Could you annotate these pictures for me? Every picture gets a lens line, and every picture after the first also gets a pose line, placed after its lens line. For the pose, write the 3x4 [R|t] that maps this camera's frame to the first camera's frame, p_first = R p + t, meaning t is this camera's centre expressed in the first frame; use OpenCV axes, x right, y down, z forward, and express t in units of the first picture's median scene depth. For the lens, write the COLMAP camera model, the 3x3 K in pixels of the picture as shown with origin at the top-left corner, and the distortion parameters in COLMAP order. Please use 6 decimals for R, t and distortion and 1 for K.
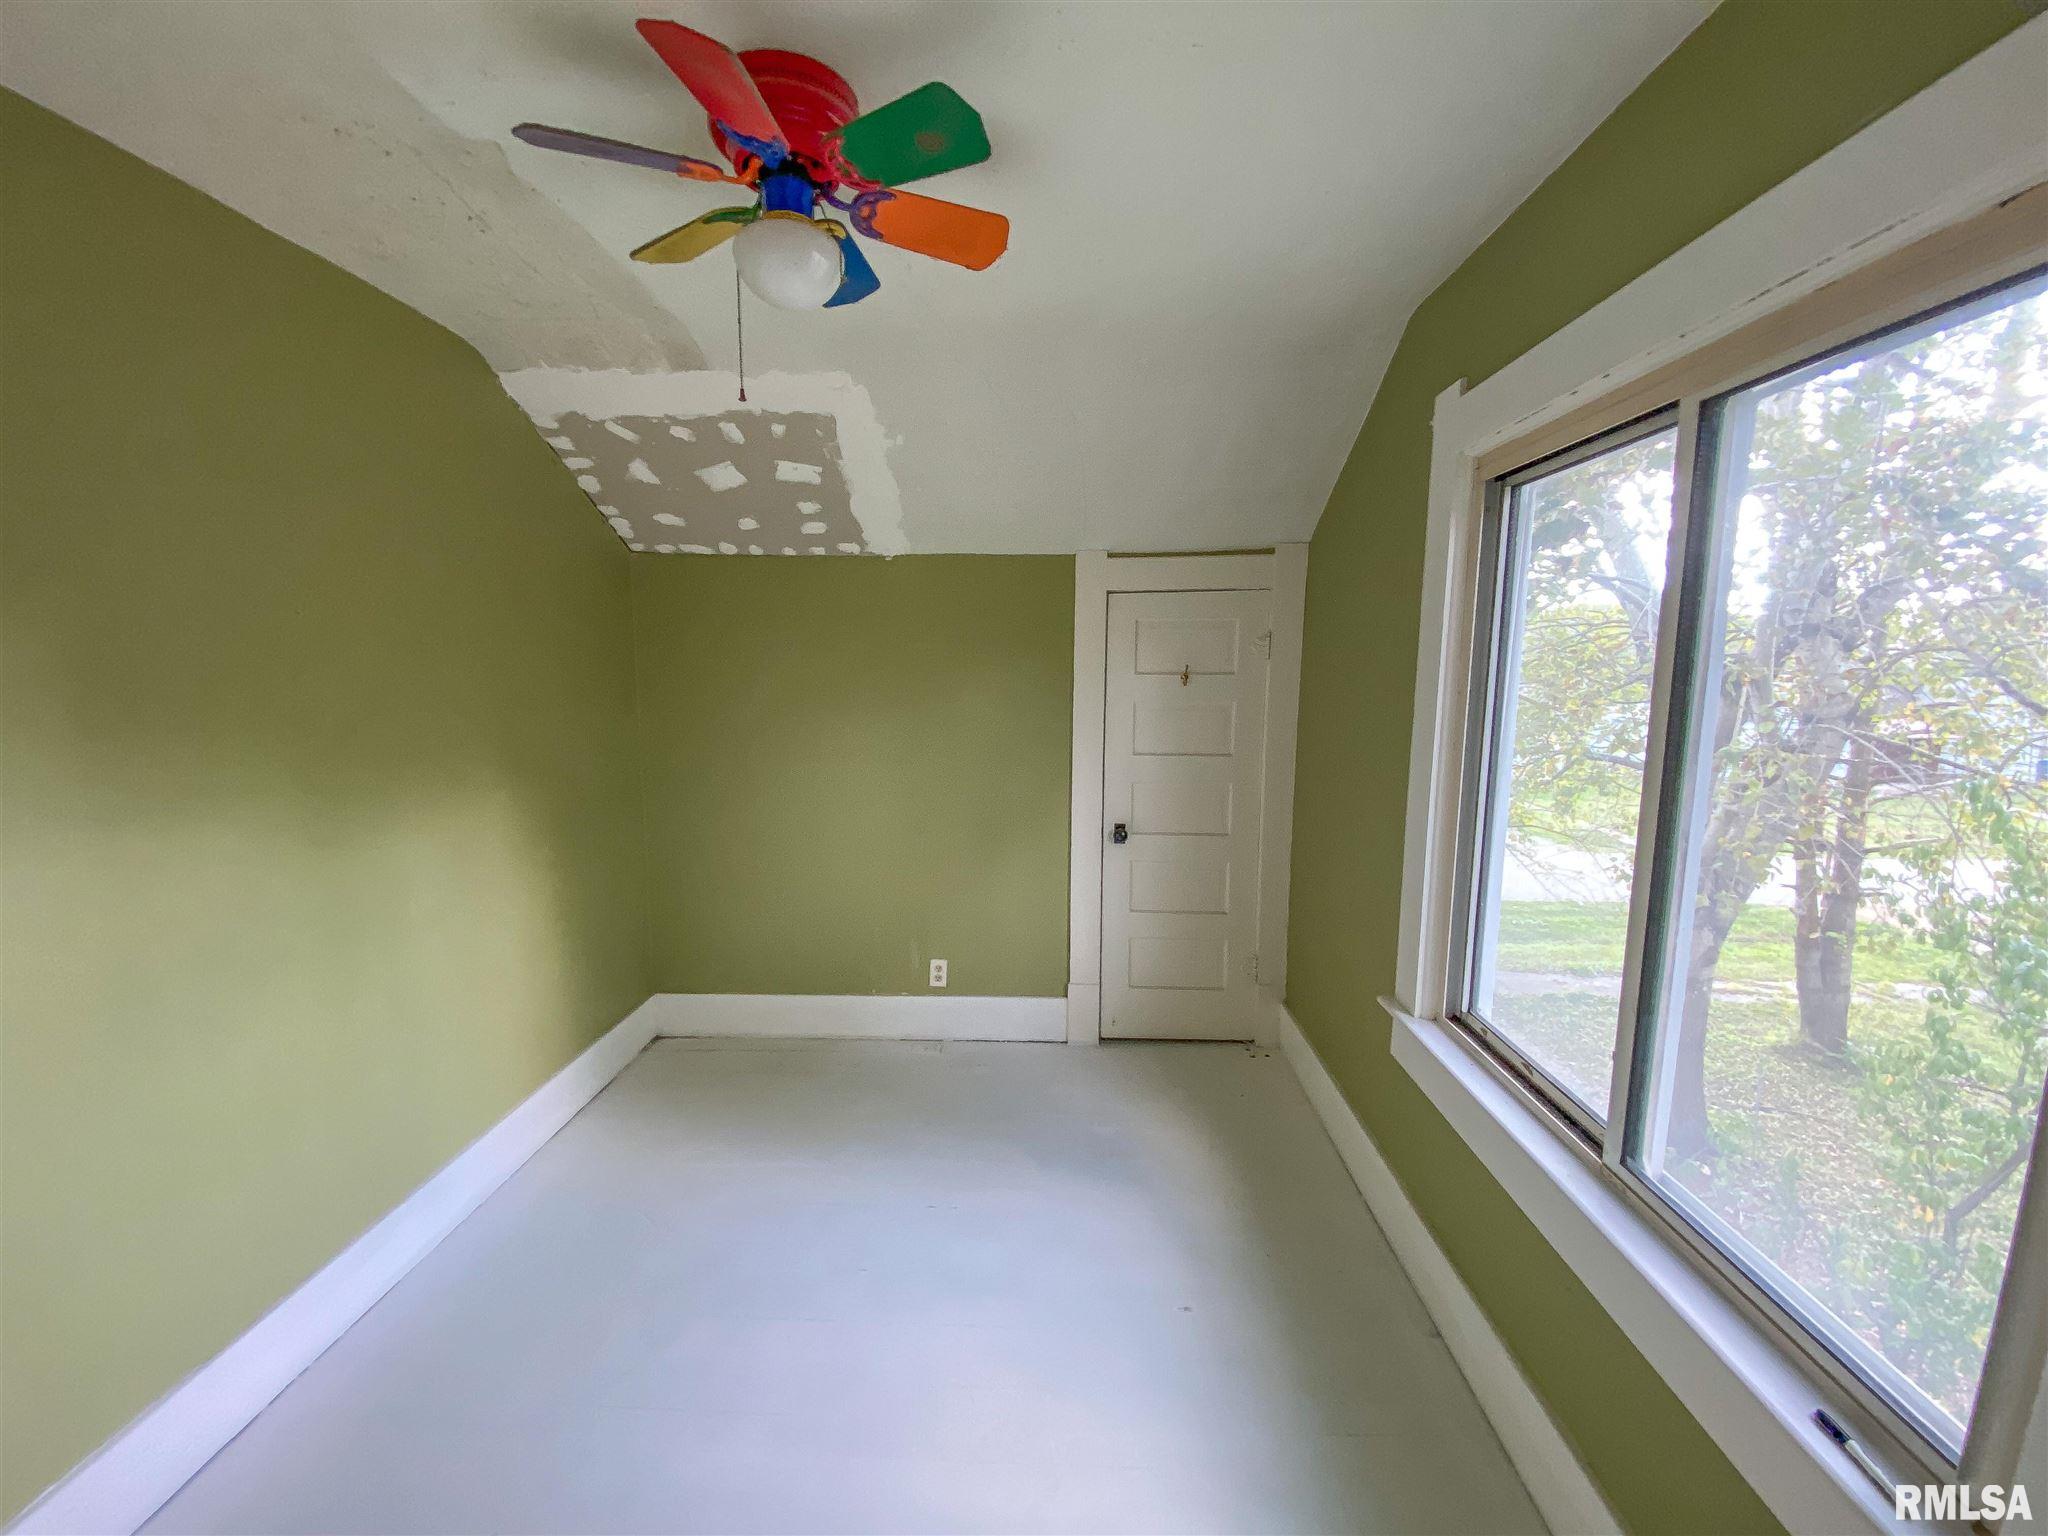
lens RADIAL K [[826.4, 0, 1023.8], [0, 826.4, 771.4], [0, 0, 1]] dist [0.031771, -0.027217]
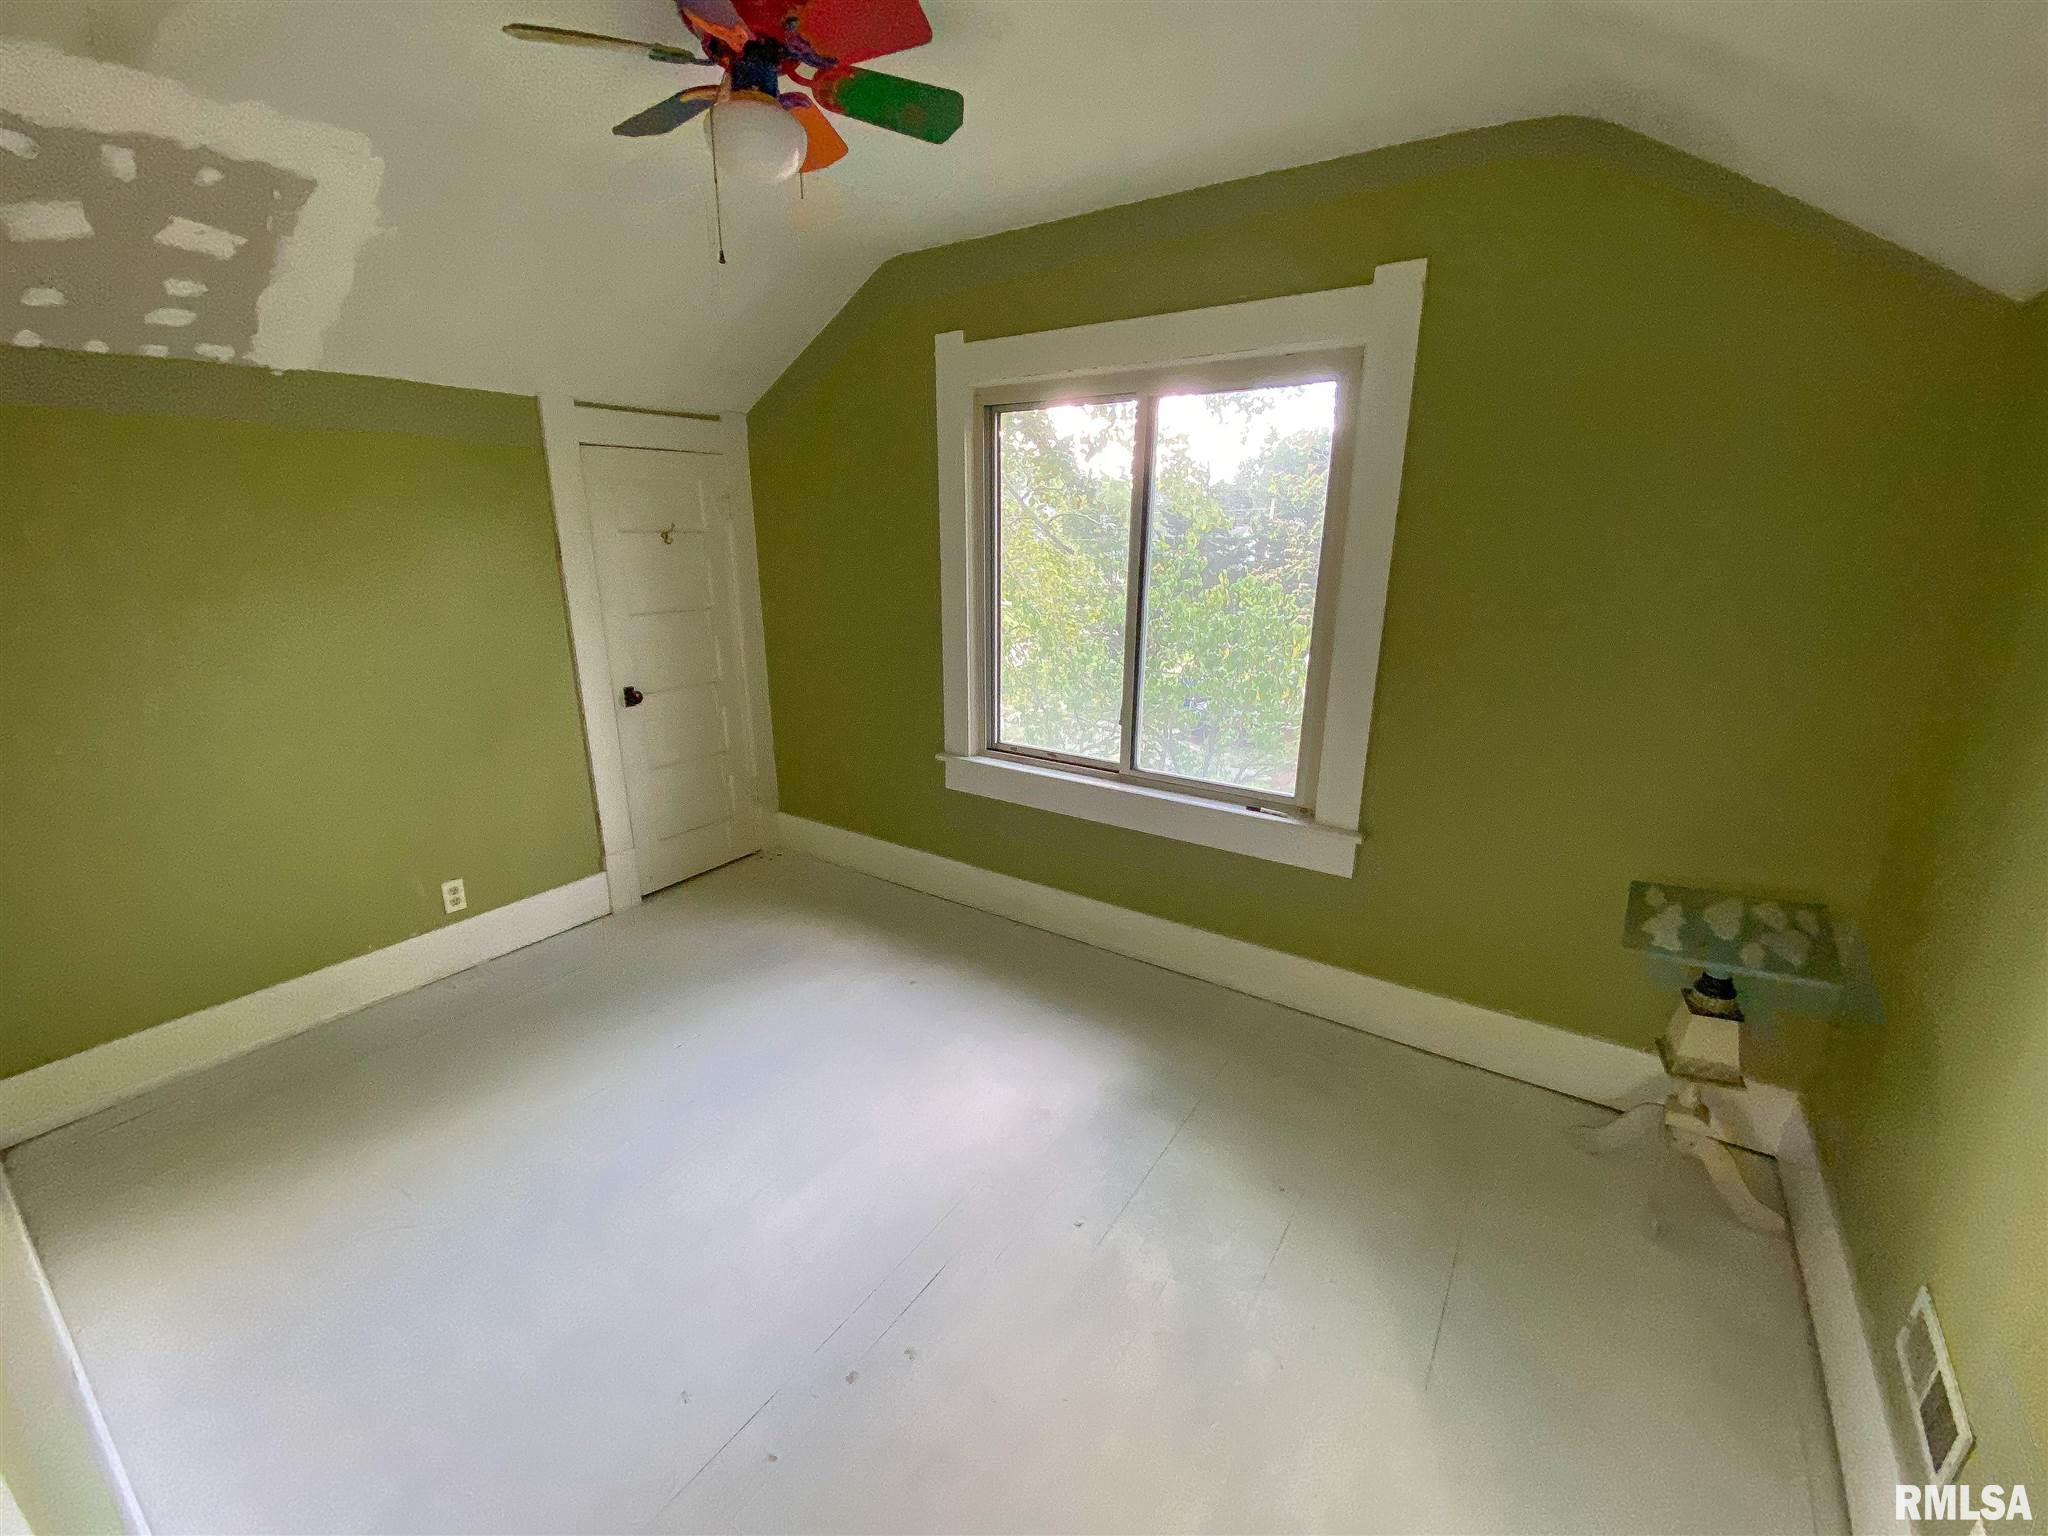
lens RADIAL K [[826.4, 0, 1023.8], [0, 826.4, 771.4], [0, 0, 1]] dist [0.031771, -0.027217]
pose [[0.516364, -0.243925, 0.820895, -0.507027], [0.107399, 0.969454, 0.220512, -0.008734], [-0.849608, -0.025701, 0.526788, 0.052558]]
